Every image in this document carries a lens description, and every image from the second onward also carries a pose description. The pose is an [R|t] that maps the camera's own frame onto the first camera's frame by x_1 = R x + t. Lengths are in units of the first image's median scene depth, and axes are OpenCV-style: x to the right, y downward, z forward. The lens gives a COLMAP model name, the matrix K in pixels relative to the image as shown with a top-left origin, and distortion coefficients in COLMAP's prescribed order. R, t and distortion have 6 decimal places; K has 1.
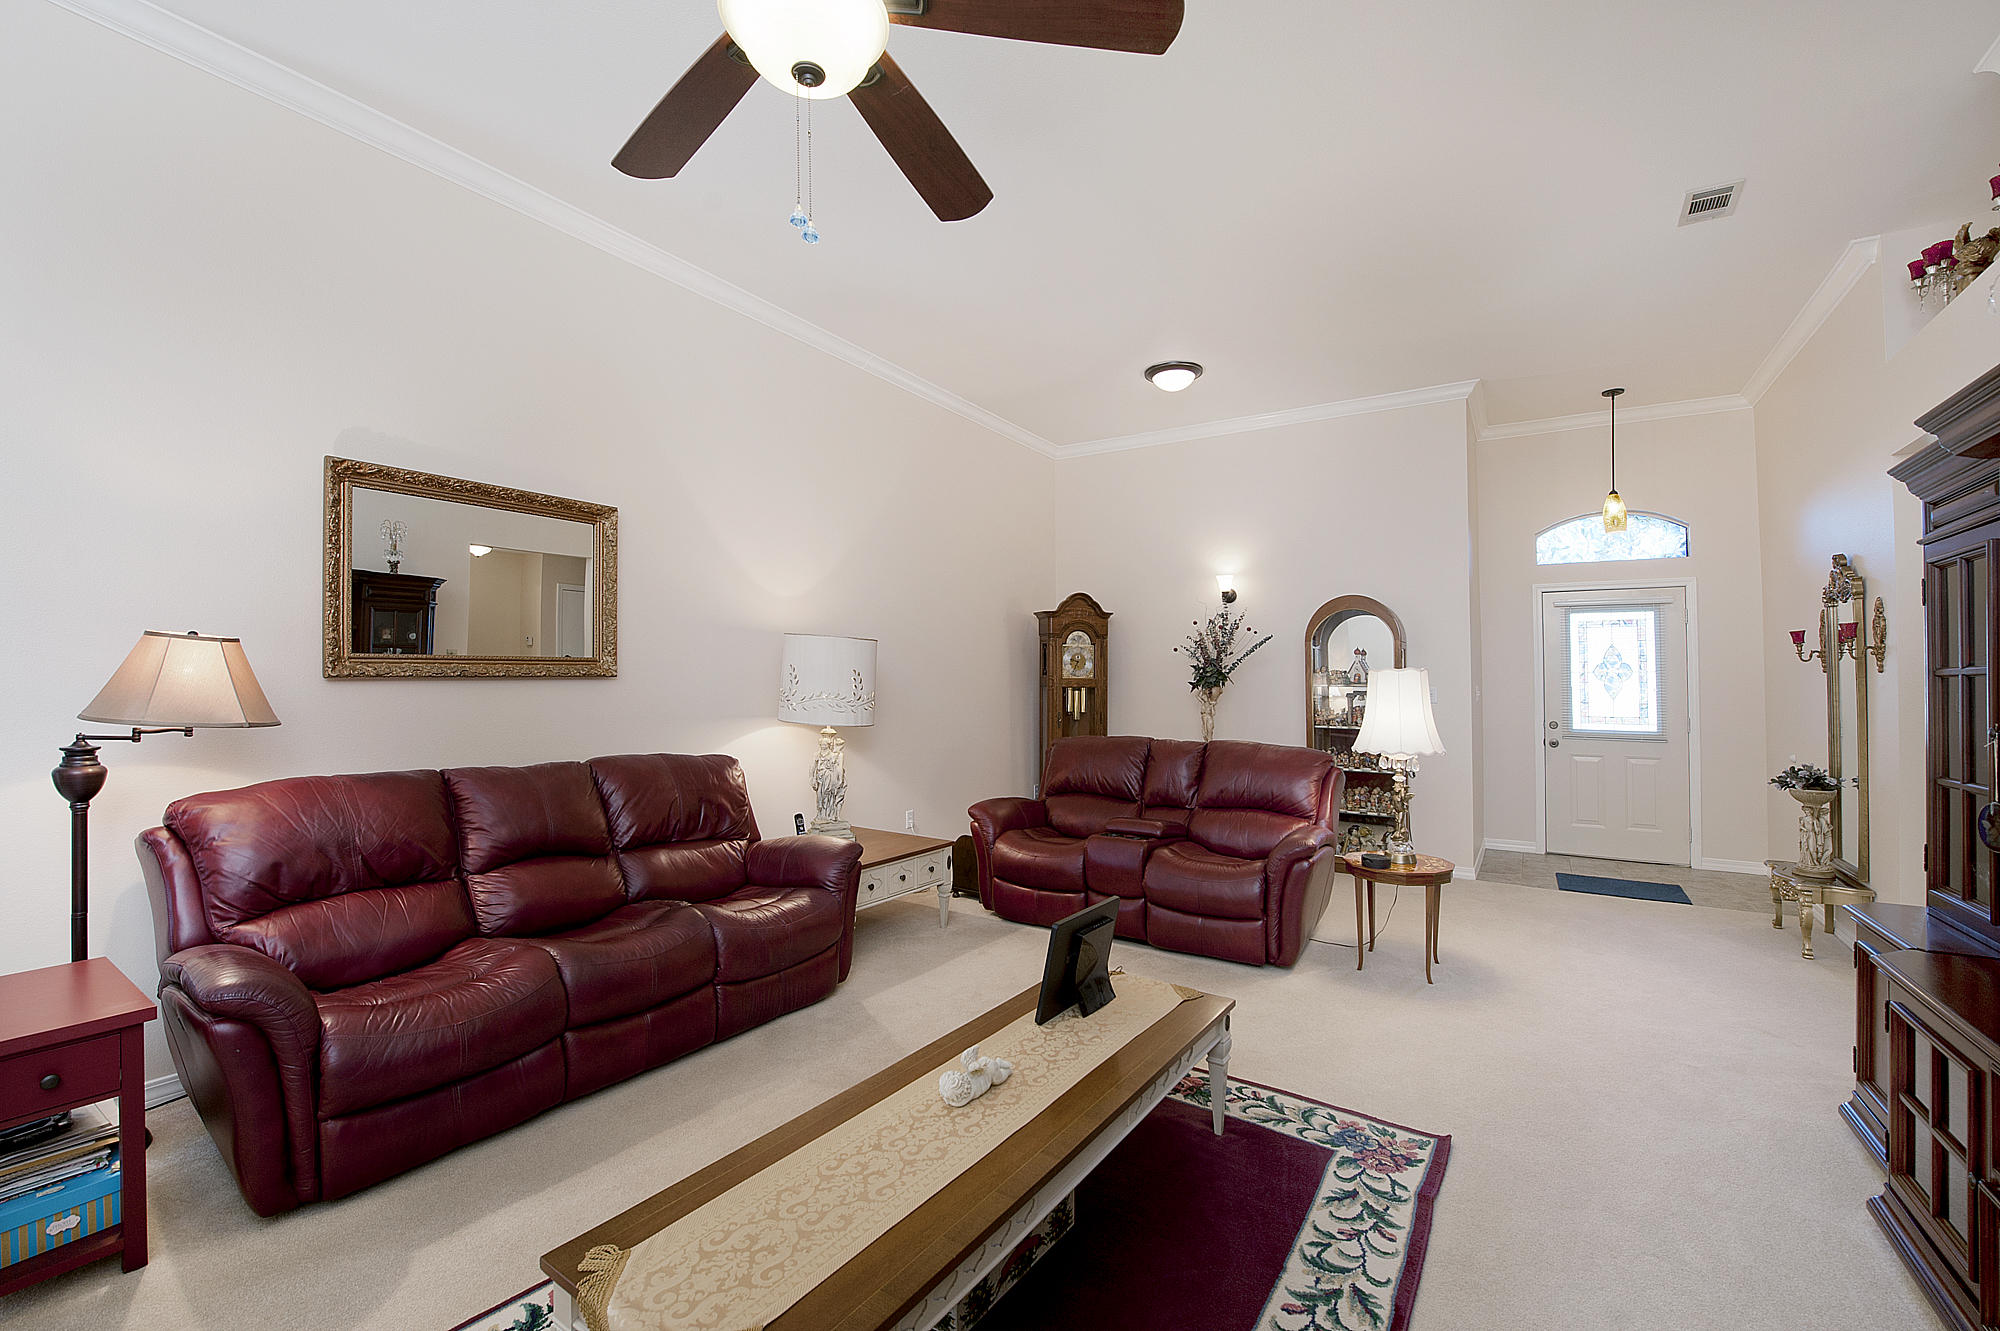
lens RADIAL K [[803.5, 0, 987.9], [0, 803.5, 701.7], [0, 0, 1]] dist [-0.008540, -0.001459]
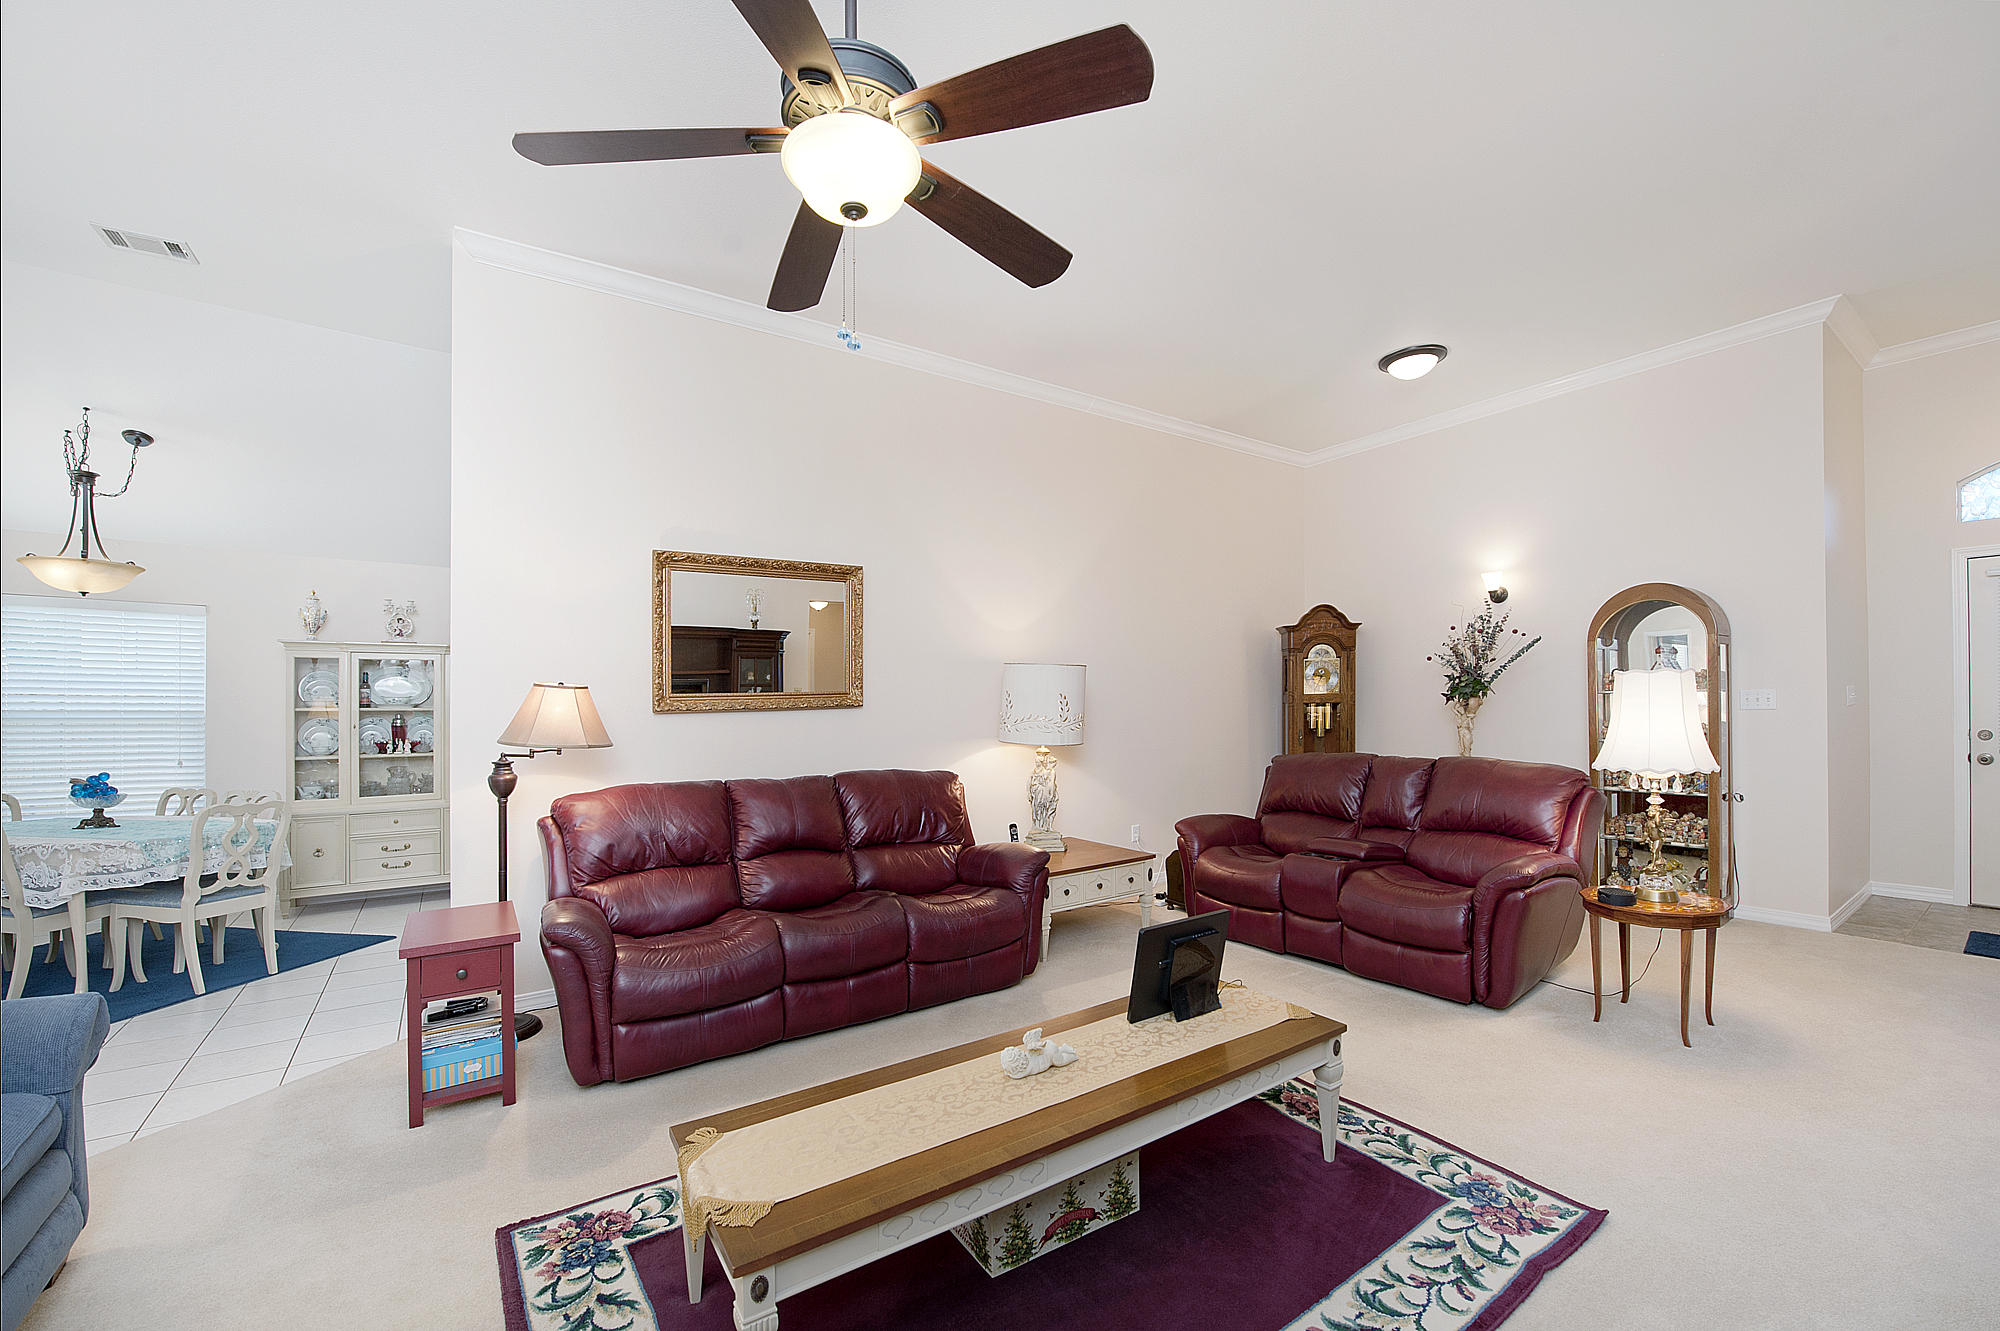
lens RADIAL K [[803.5, 0, 1057.3], [0, 803.5, 724.2], [0, 0, 1]] dist [-0.008540, -0.001459]
pose [[0.926281, -0.019082, -0.376351, 0.286376], [0.019675, 0.999804, -0.002266, 0.005963], [0.376320, -0.005305, 0.926474, -0.014533]]
